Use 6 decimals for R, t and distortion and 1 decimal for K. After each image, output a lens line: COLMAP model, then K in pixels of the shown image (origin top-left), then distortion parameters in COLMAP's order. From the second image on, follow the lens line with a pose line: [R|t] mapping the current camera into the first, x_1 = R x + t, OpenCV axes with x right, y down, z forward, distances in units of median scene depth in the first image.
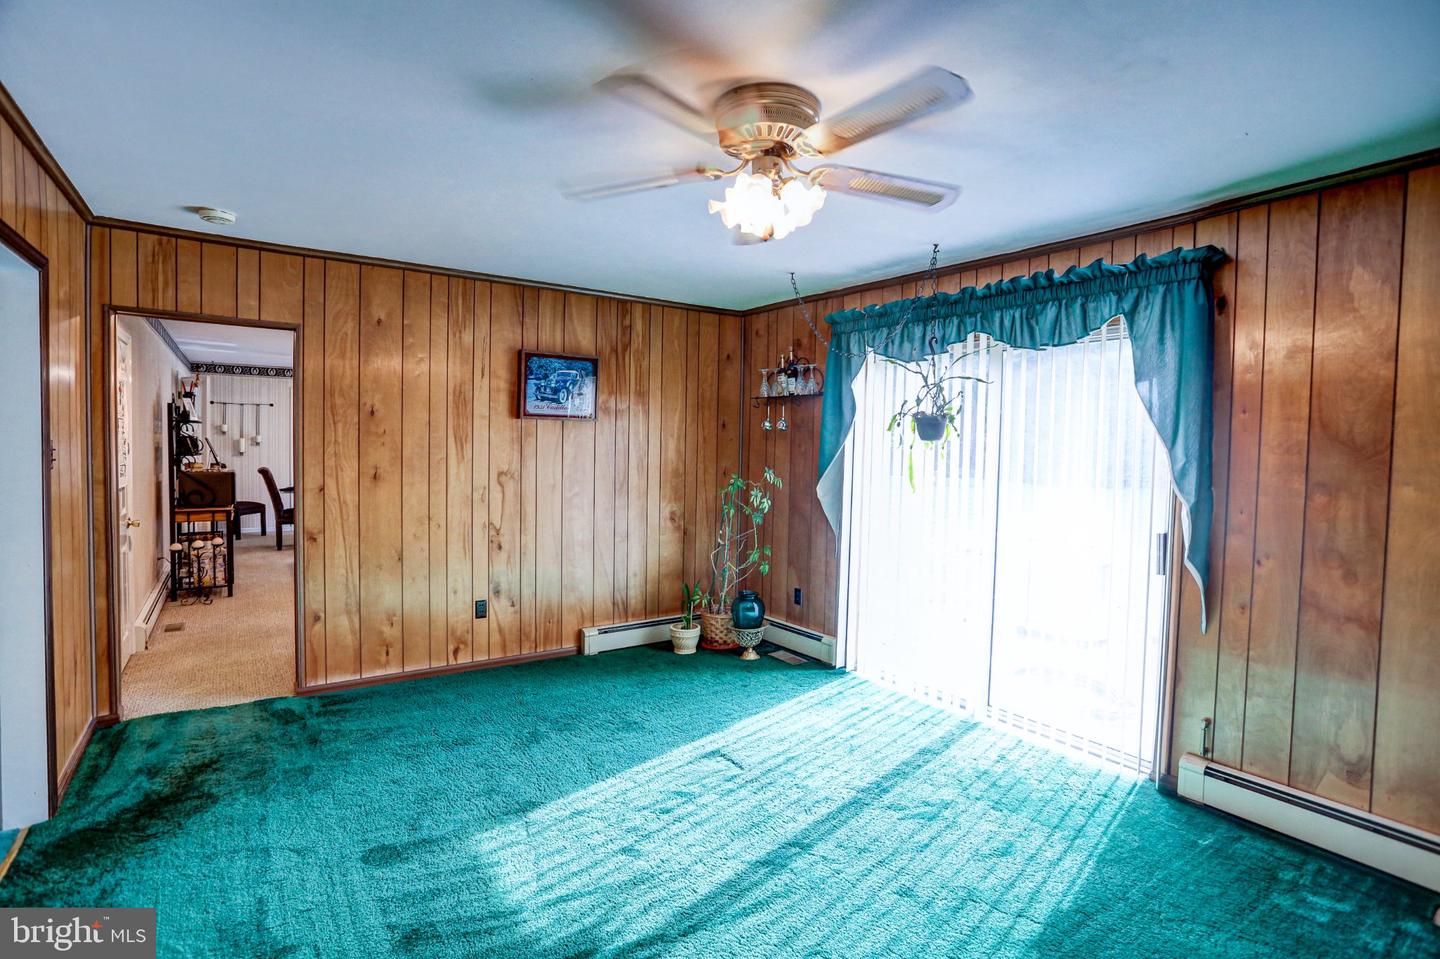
lens RADIAL K [[694.6, 0, 721.0], [0, 694.6, 473.1], [0, 0, 1]] dist [-0.081914, 0.035222]
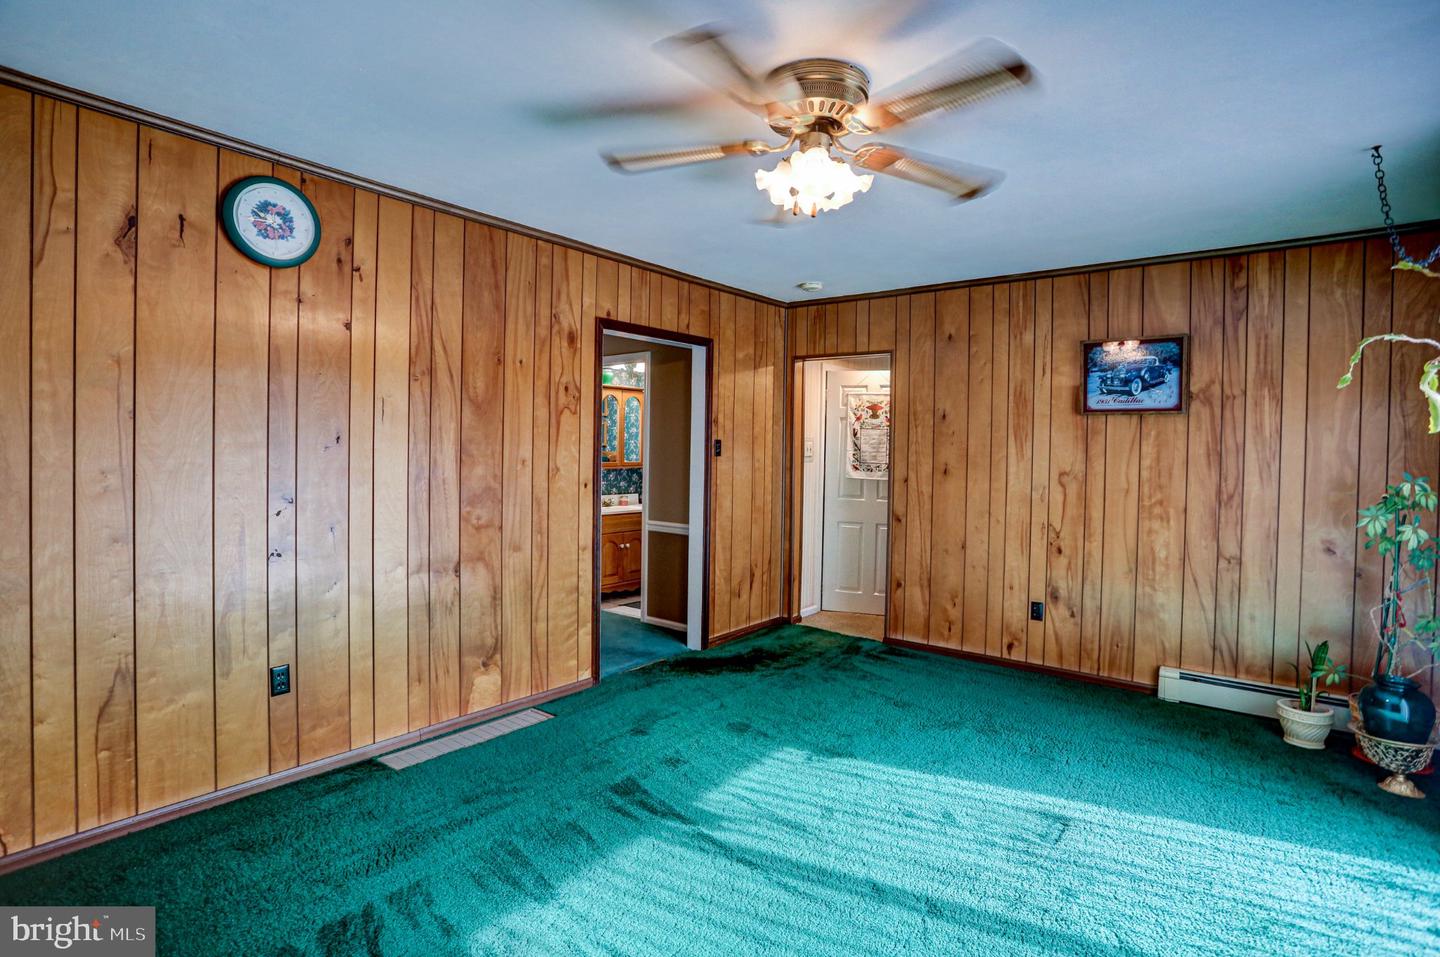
lens RADIAL K [[700.3, 0, 721.9], [0, 700.3, 463.9], [0, 0, 1]] dist [-0.078825, 0.035926]
pose [[0.290583, 0.009184, -0.956806, 0.487078], [-0.046614, 0.998903, -0.004569, 0.014216], [0.955714, 0.045928, 0.290692, 0.289476]]
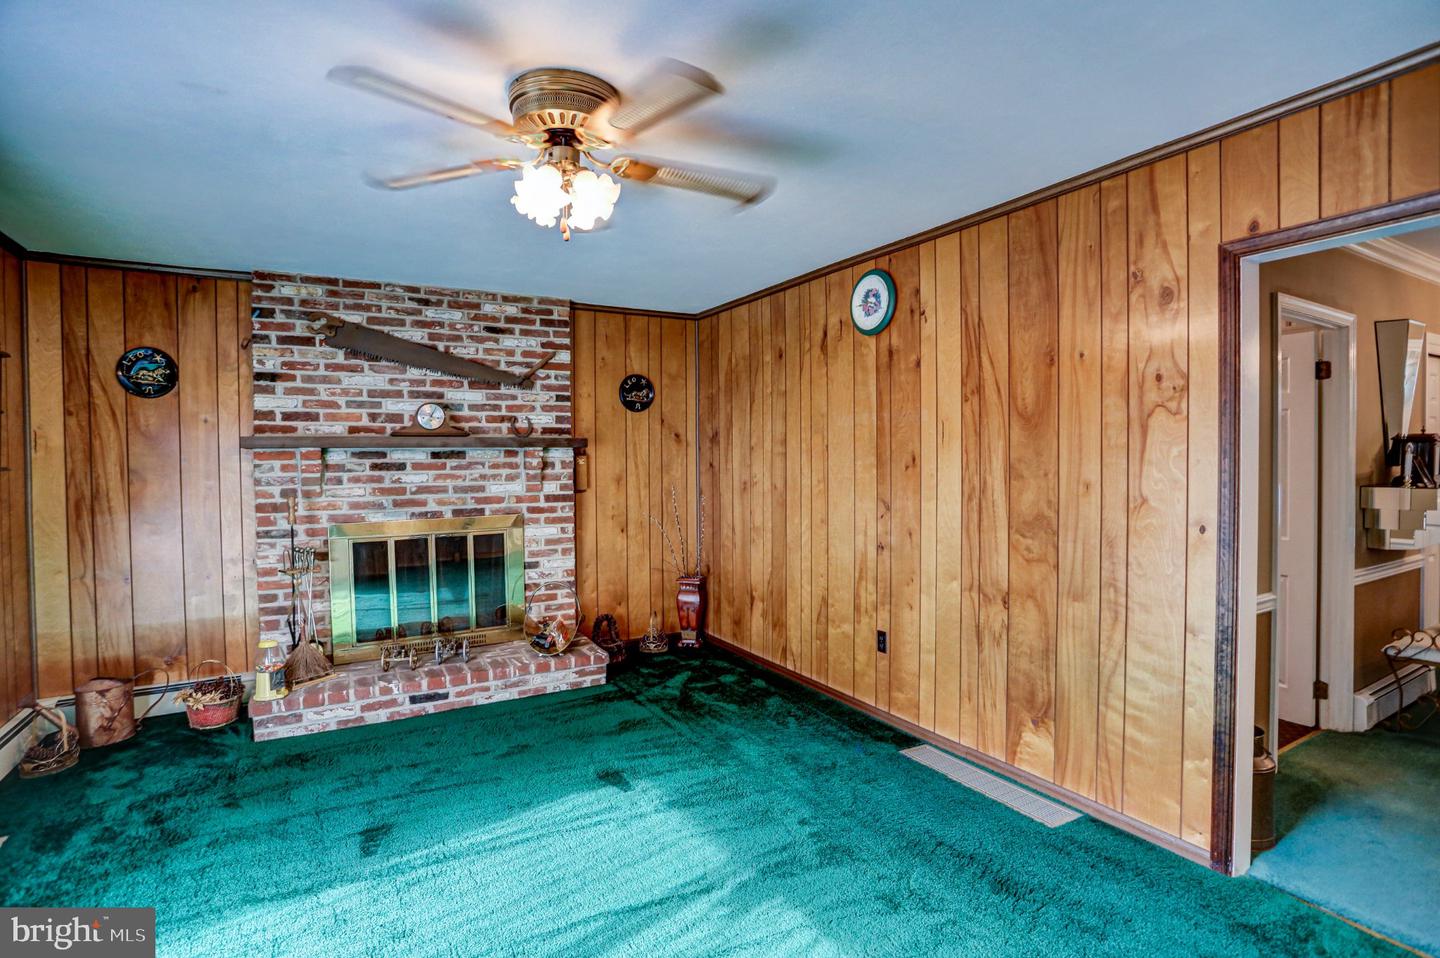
lens RADIAL K [[700.3, 0, 721.9], [0, 700.3, 464.4], [0, 0, 1]] dist [-0.078825, 0.035926]
pose [[-0.996888, -0.011288, 0.078025, -0.120516], [-0.007325, 0.998677, 0.050891, -0.031391], [-0.078496, 0.050161, -0.995652, 0.973253]]
